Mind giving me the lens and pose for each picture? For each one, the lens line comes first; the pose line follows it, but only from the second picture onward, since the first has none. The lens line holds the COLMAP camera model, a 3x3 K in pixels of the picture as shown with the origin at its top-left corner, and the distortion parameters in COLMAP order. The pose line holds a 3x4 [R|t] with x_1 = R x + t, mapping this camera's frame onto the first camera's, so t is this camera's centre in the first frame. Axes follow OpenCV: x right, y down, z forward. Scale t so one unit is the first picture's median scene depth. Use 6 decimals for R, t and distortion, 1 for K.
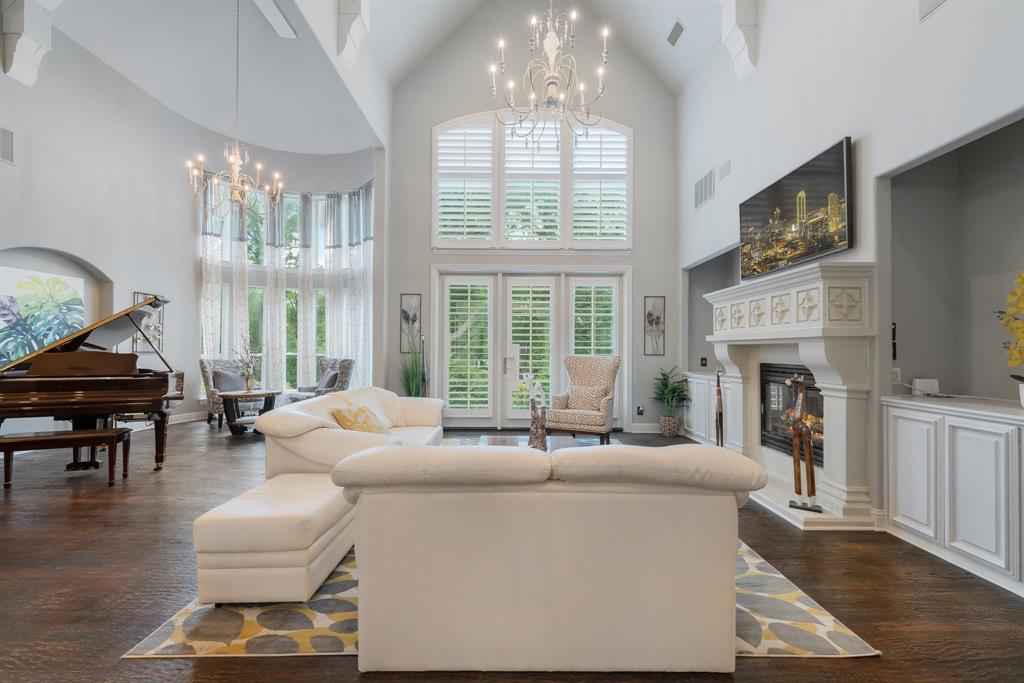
lens RADIAL K [[430.3, 0, 513.6], [0, 430.3, 345.1], [0, 0, 1]] dist [0.005582, 0.000380]
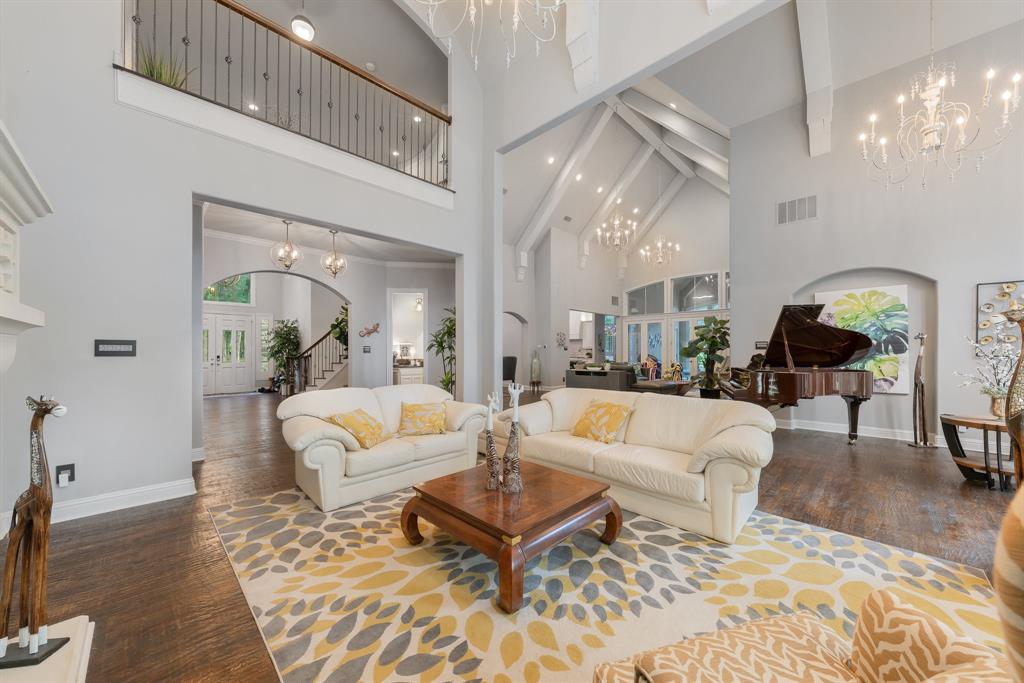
lens RADIAL K [[361.6, 0, 509.1], [0, 361.6, 345.5], [0, 0, 1]] dist [0.014110, 0.000095]
pose [[-0.712827, -0.007759, -0.701297, 0.295246], [0.000224, 0.999936, -0.011291, 0.003357], [0.701340, -0.008206, -0.712780, 0.884313]]
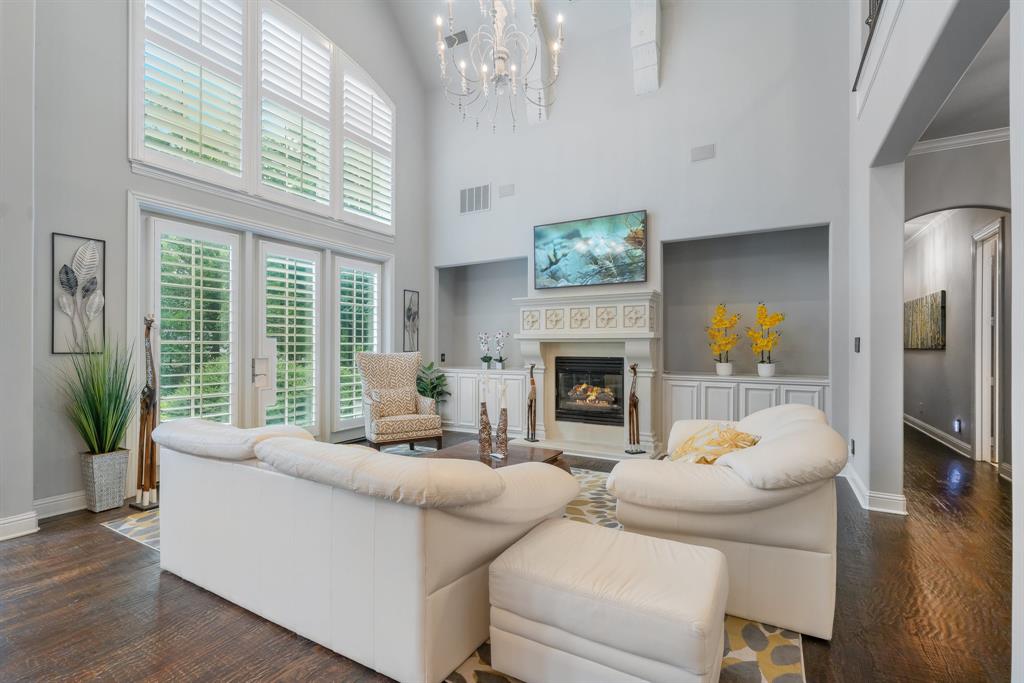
lens RADIAL K [[465.6, 0, 506.1], [0, 465.6, 347.0], [0, 0, 1]] dist [0.001965, -0.001307]
pose [[0.503508, -0.004039, 0.863981, -0.476022], [-0.009929, 0.999896, 0.010461, -0.000088], [-0.863933, -0.013846, 0.503416, 0.297529]]
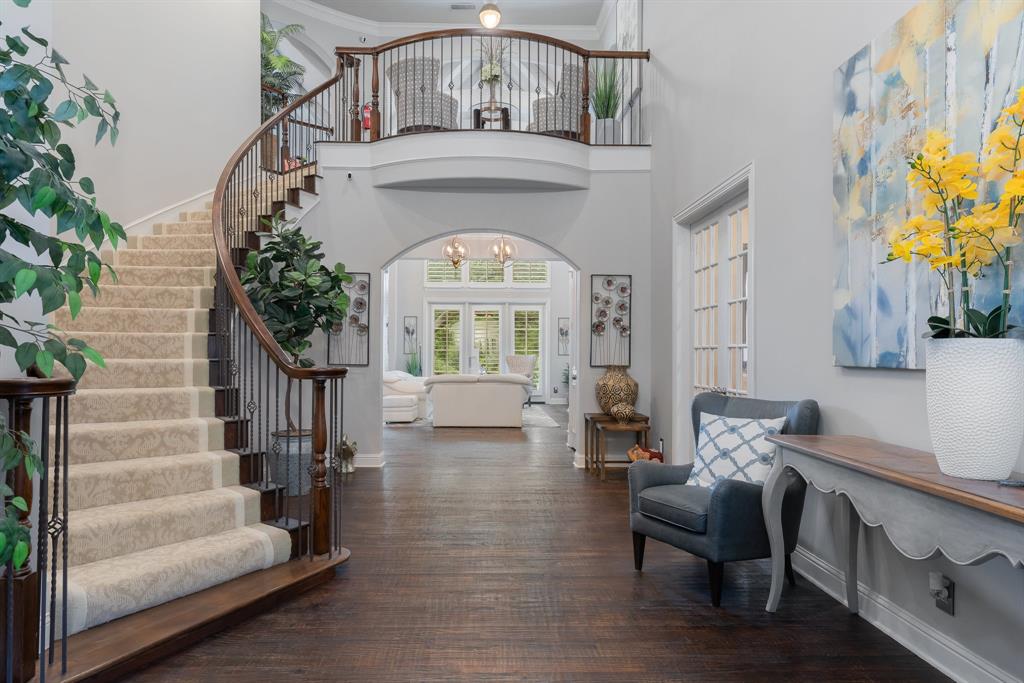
lens RADIAL K [[624.8, 0, 507.7], [0, 624.8, 344.9], [0, 0, 1]] dist [-0.001364, -0.000009]
pose [[0.999648, -0.002105, 0.026454, 0.057773], [0.001950, 0.999981, 0.005887, -0.028552], [-0.026466, -0.005834, 0.999633, -1.335262]]
